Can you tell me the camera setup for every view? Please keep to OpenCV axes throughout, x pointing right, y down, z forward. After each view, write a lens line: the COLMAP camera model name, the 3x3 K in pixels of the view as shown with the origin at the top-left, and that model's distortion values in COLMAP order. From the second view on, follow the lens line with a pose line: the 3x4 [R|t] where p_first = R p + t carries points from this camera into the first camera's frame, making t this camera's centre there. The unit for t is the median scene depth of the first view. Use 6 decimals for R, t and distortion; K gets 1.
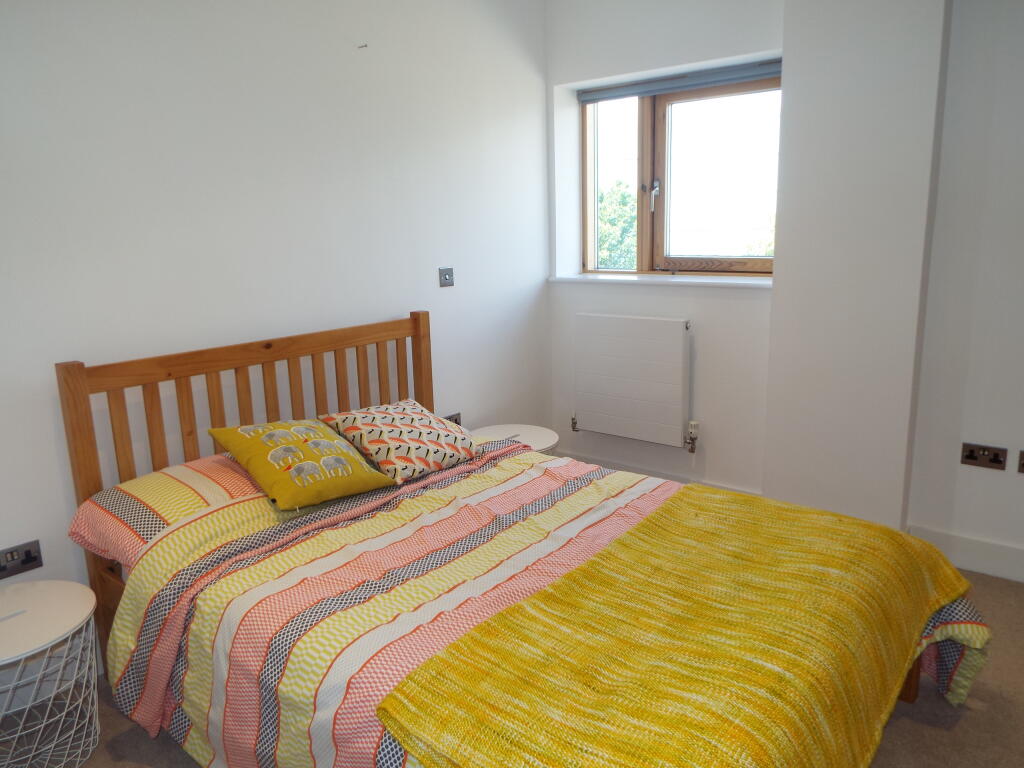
lens RADIAL K [[751.5, 0, 512.0], [0, 751.5, 384.0], [0, 0, 1]] dist [-0.009307, -0.004877]
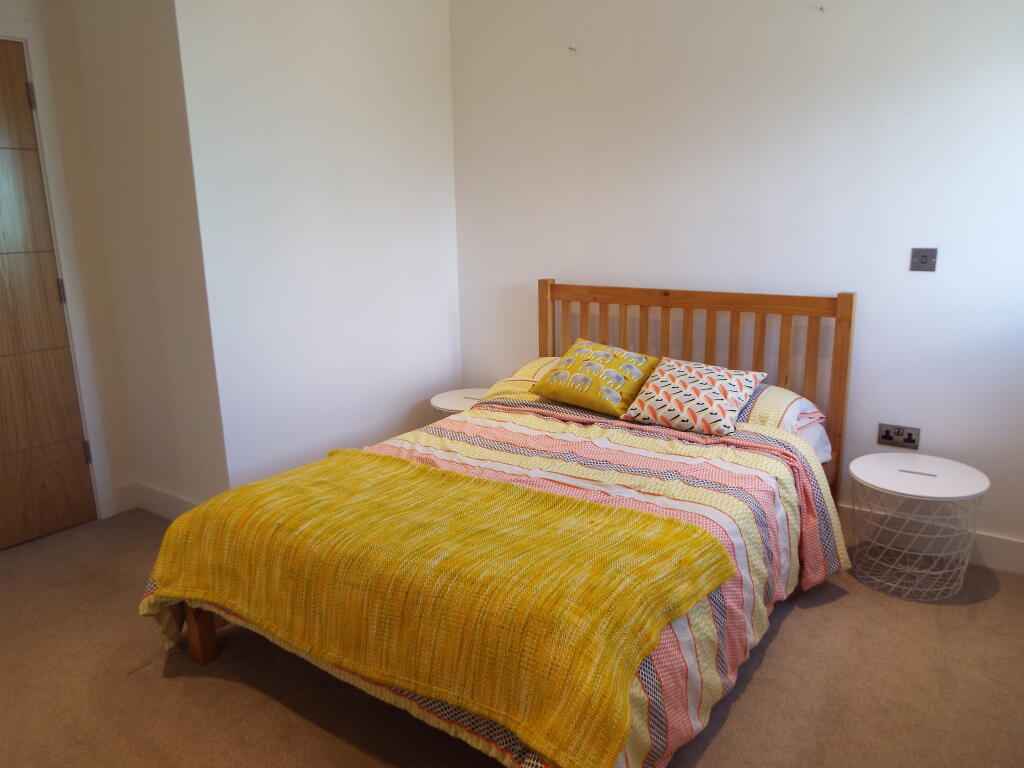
lens RADIAL K [[751.5, 0, 512.0], [0, 751.5, 384.0], [0, 0, 1]] dist [-0.009307, -0.004877]
pose [[0.051781, 0.251849, -0.966380, 1.021823], [-0.186443, 0.953103, 0.238399, -0.177839], [0.981100, 0.167831, 0.096308, 0.735845]]
